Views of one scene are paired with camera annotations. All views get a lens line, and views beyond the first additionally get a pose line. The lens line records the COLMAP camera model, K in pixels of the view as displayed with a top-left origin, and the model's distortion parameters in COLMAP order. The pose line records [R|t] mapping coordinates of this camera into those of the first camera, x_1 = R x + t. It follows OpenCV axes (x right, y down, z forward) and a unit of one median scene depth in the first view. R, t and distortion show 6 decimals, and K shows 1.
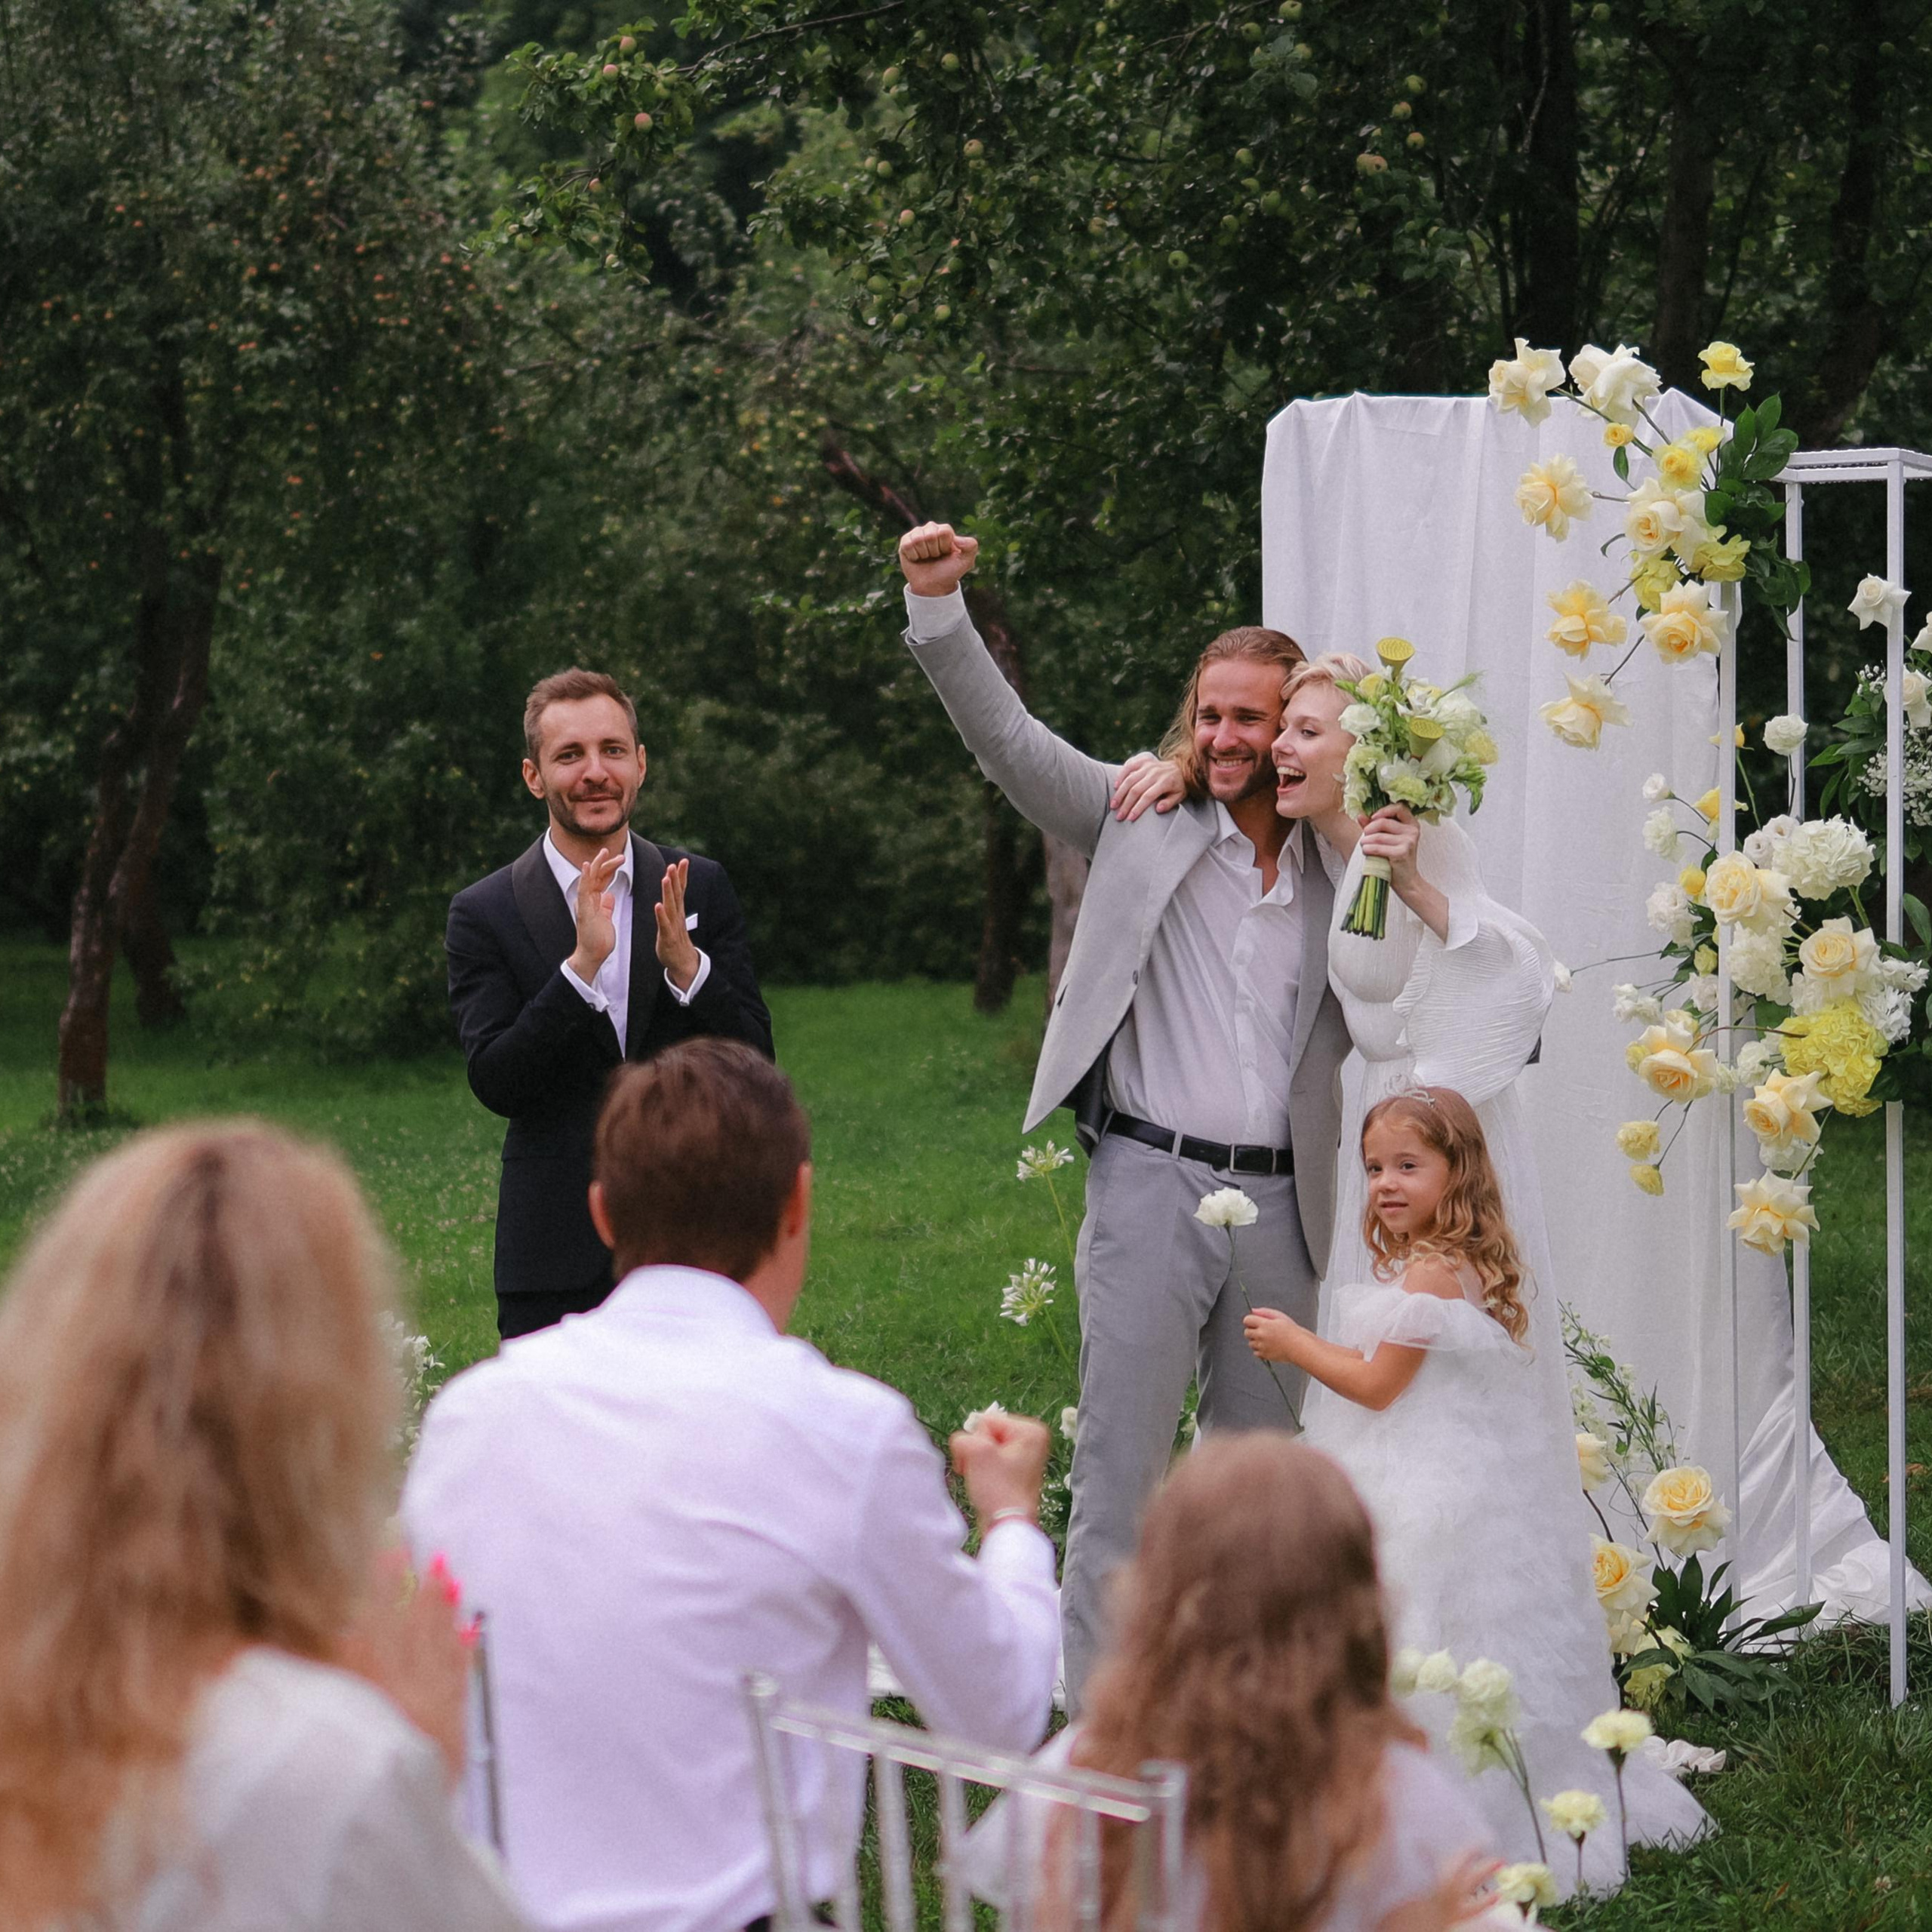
lens RADIAL K [[4704.9, 0, 962.5], [0, 4704.9, 964.3], [0, 0, 1]] dist [-0.116069, 0.000000]
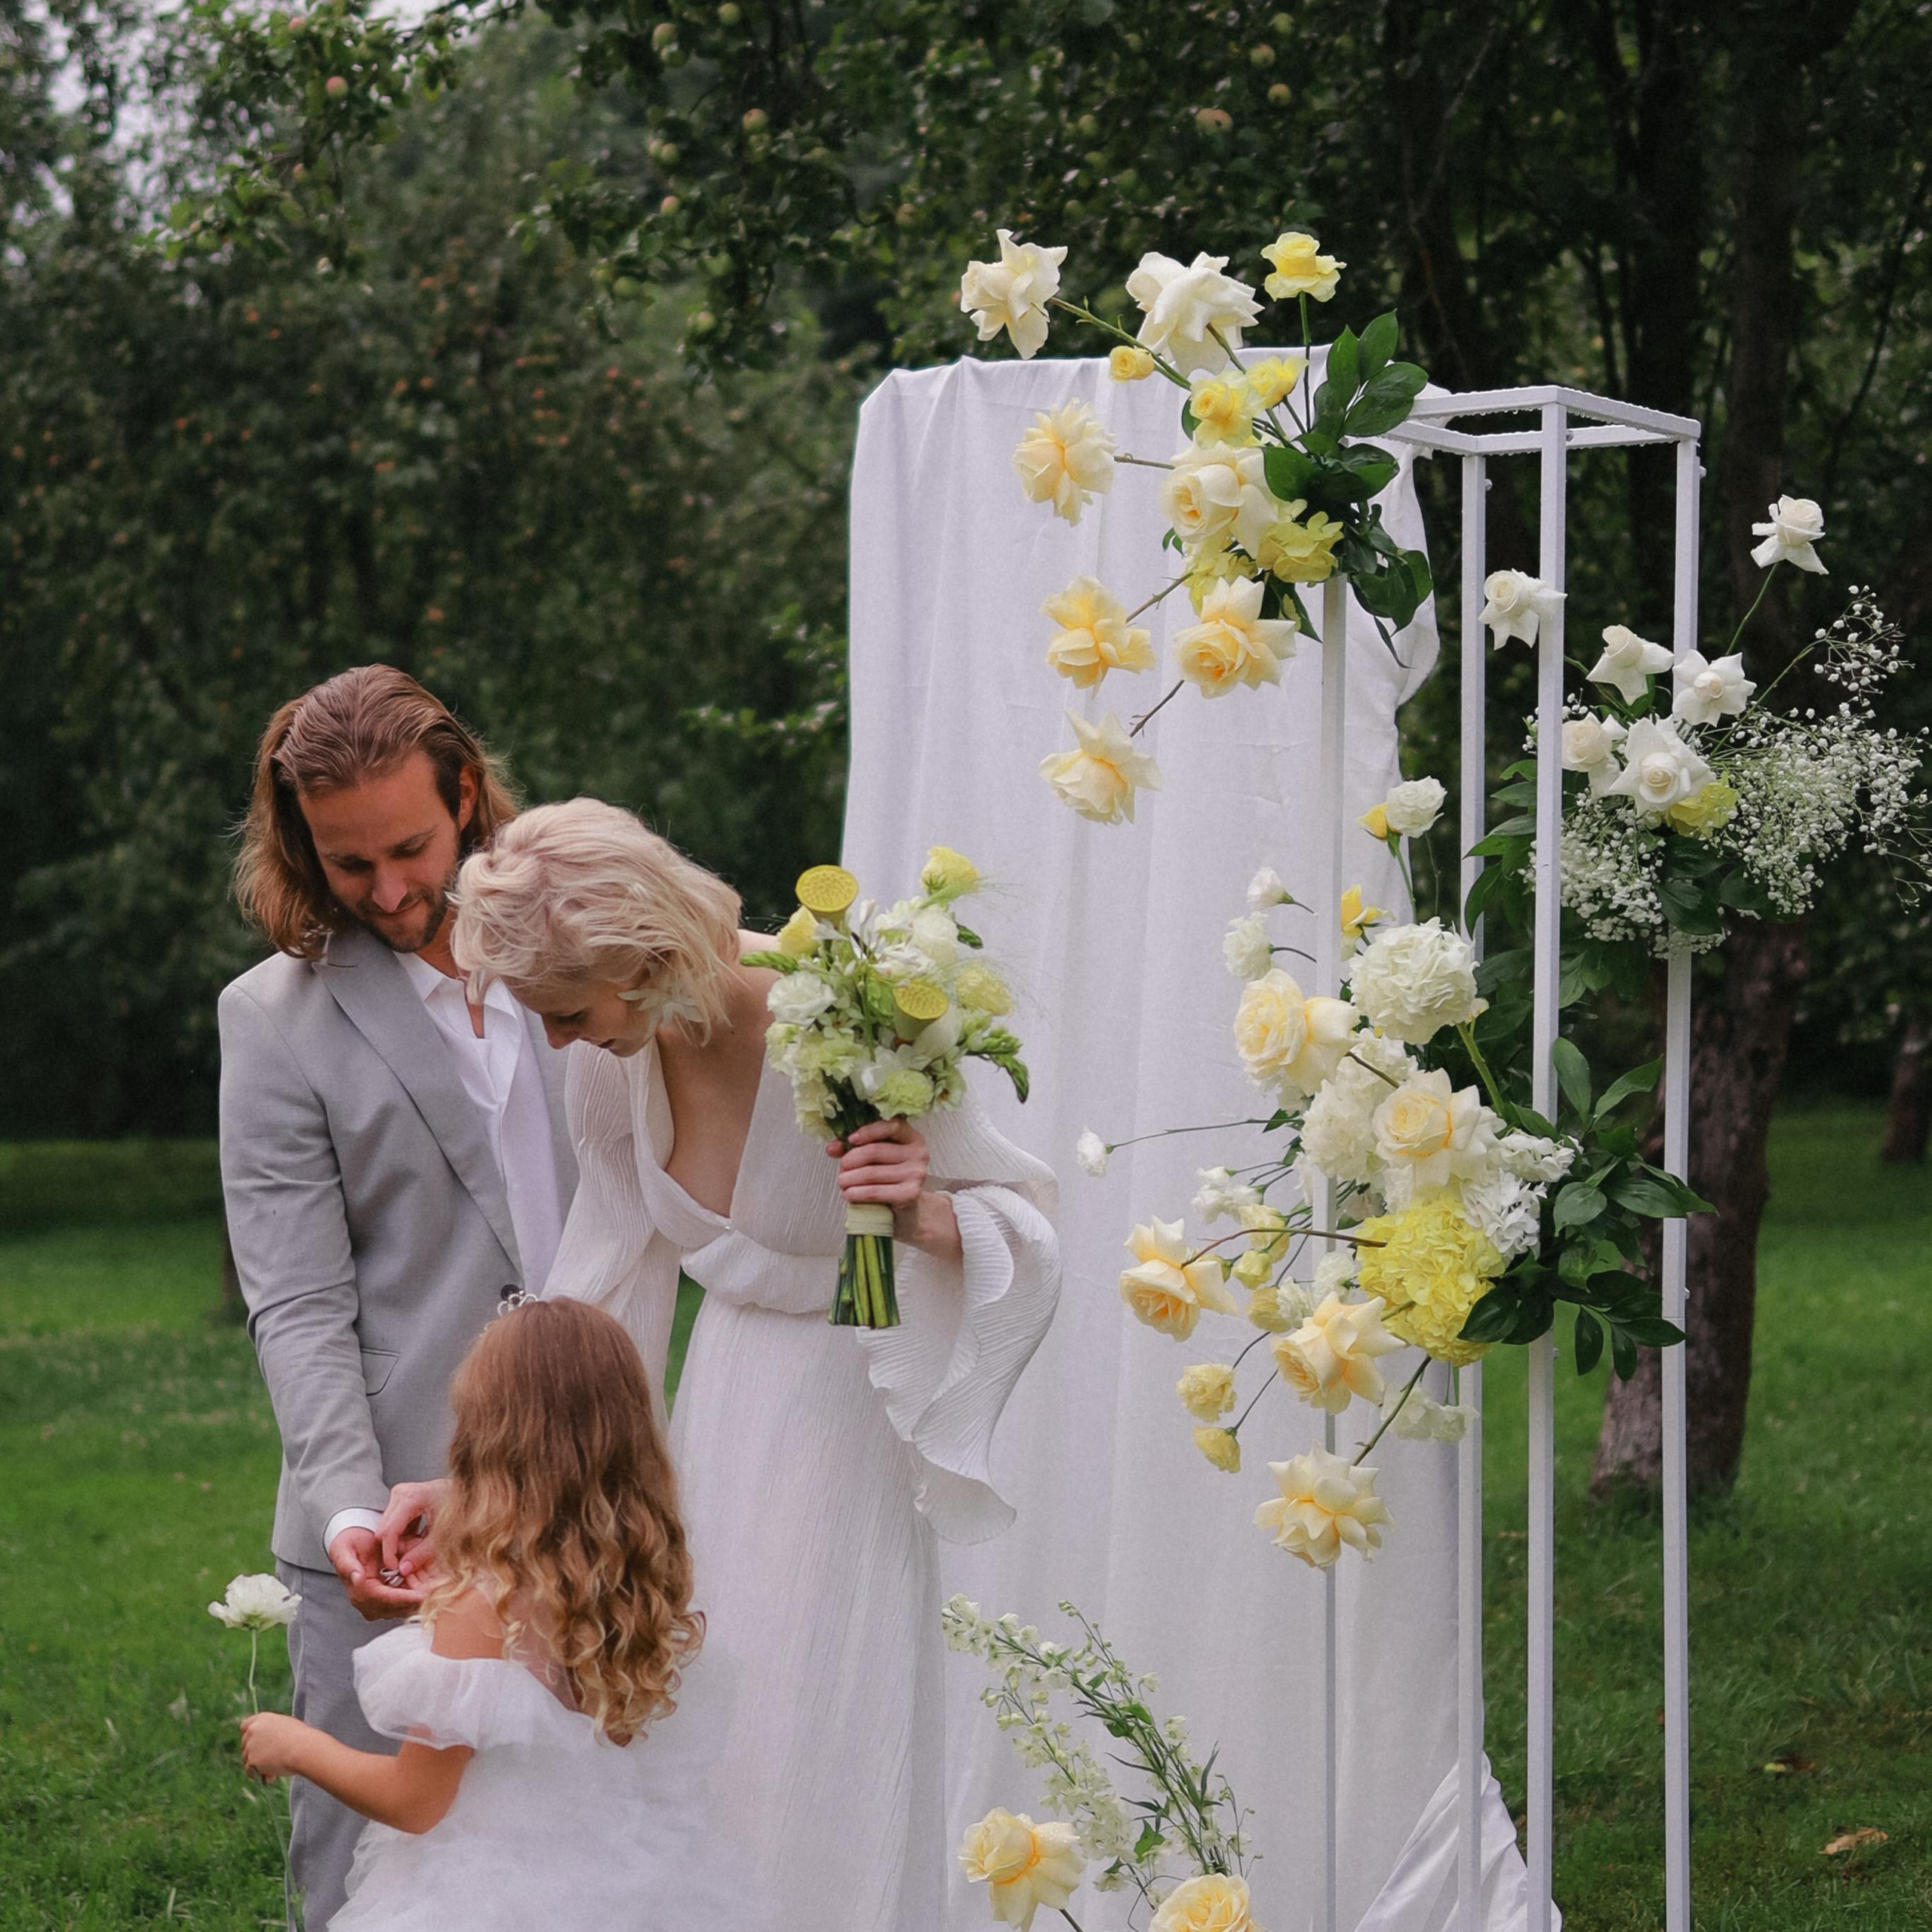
lens RADIAL K [[4704.9, 0, 970.6], [0, 4704.9, 965.4], [0, 0, 1]] dist [-0.116069, 0.000000]
pose [[0.992032, 0.012579, -0.125358, 0.196998], [-0.018151, 0.998893, -0.043405, 0.005355], [0.124673, 0.045334, 0.991162, 0.307099]]
